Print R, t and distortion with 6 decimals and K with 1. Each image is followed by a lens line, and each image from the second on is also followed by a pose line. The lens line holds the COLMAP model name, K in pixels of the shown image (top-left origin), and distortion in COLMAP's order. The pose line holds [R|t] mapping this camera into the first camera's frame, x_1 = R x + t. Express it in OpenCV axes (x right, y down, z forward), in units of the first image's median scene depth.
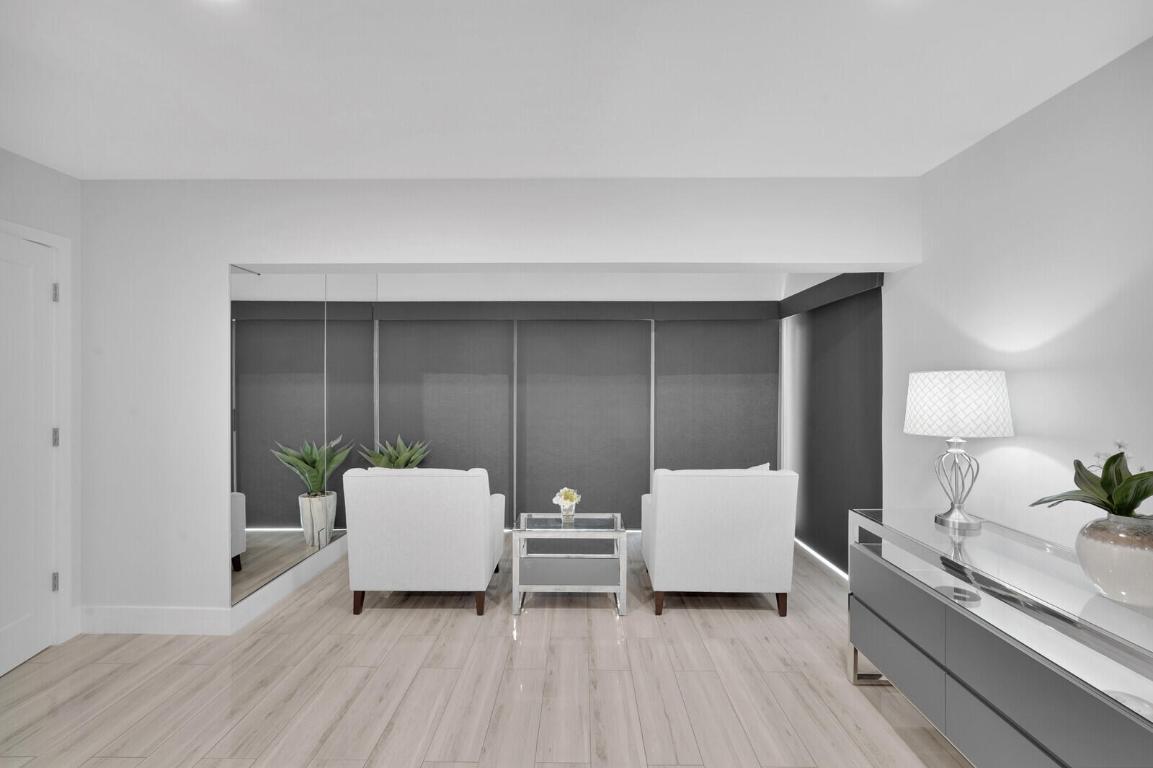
lens RADIAL K [[510.5, 0, 576.5], [0, 510.5, 384.0], [0, 0, 1]] dist [-0.000693, 0.000341]
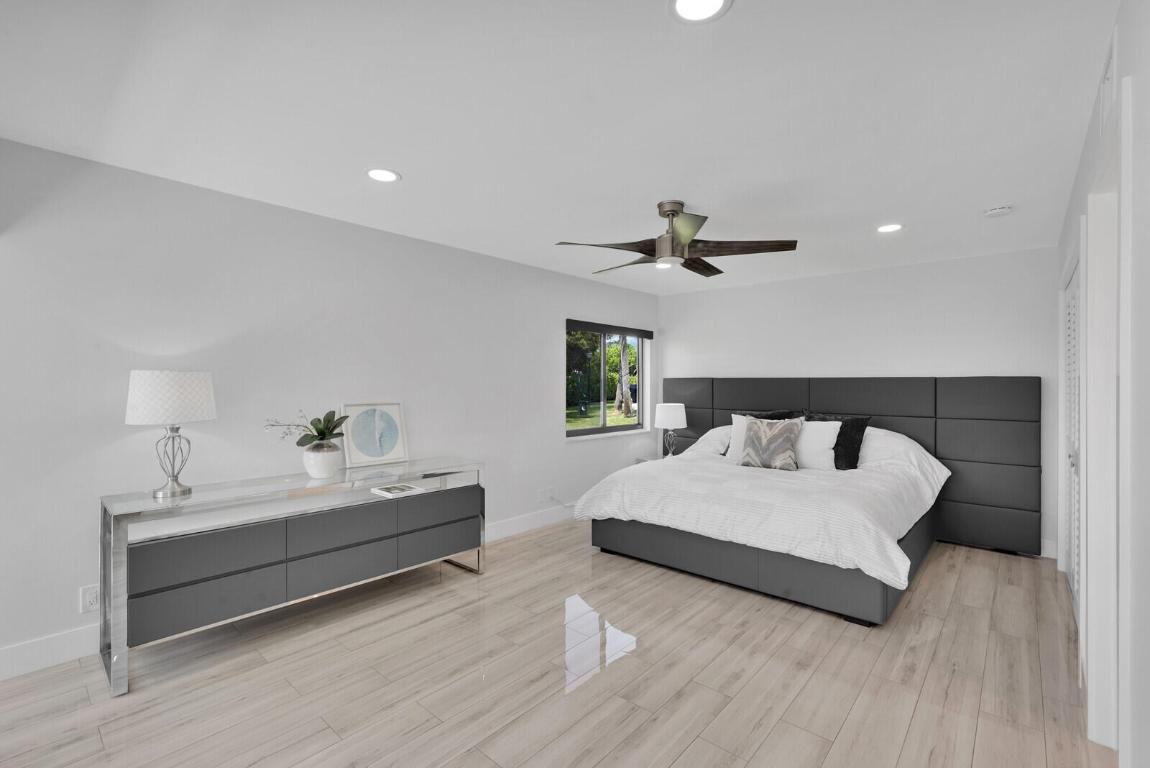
lens RADIAL K [[511.5, 0, 582.3], [0, 511.5, 382.5], [0, 0, 1]] dist [0.002181, -0.000219]
pose [[-0.764097, -0.005487, 0.645078, -0.808480], [-0.001318, 0.999975, 0.006944, -0.004105], [-0.645100, 0.004456, -0.764085, 1.305251]]
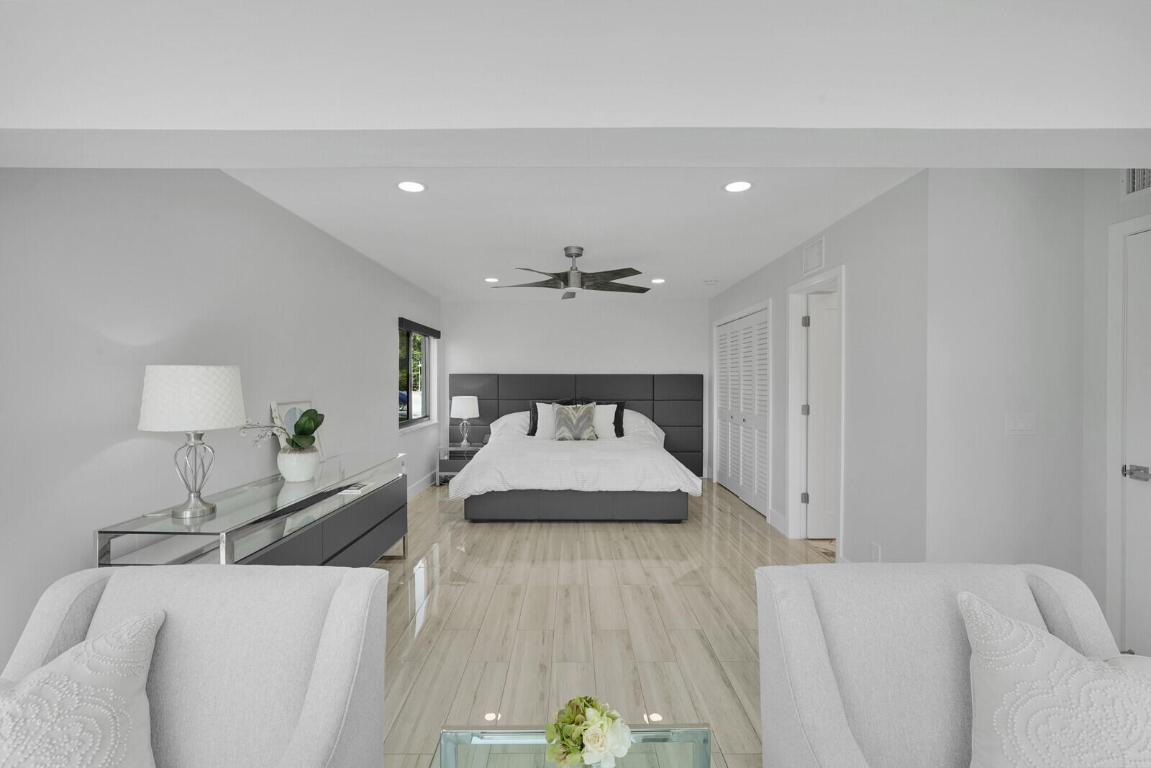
lens RADIAL K [[509.6, 0, 575.5], [0, 509.6, 384.0], [0, 0, 1]] dist [-0.000693, 0.000341]
pose [[-0.999821, -0.005032, -0.018223, -0.005530], [-0.005372, 0.999812, 0.018651, -0.010034], [0.018126, 0.018745, -0.999660, 2.041984]]
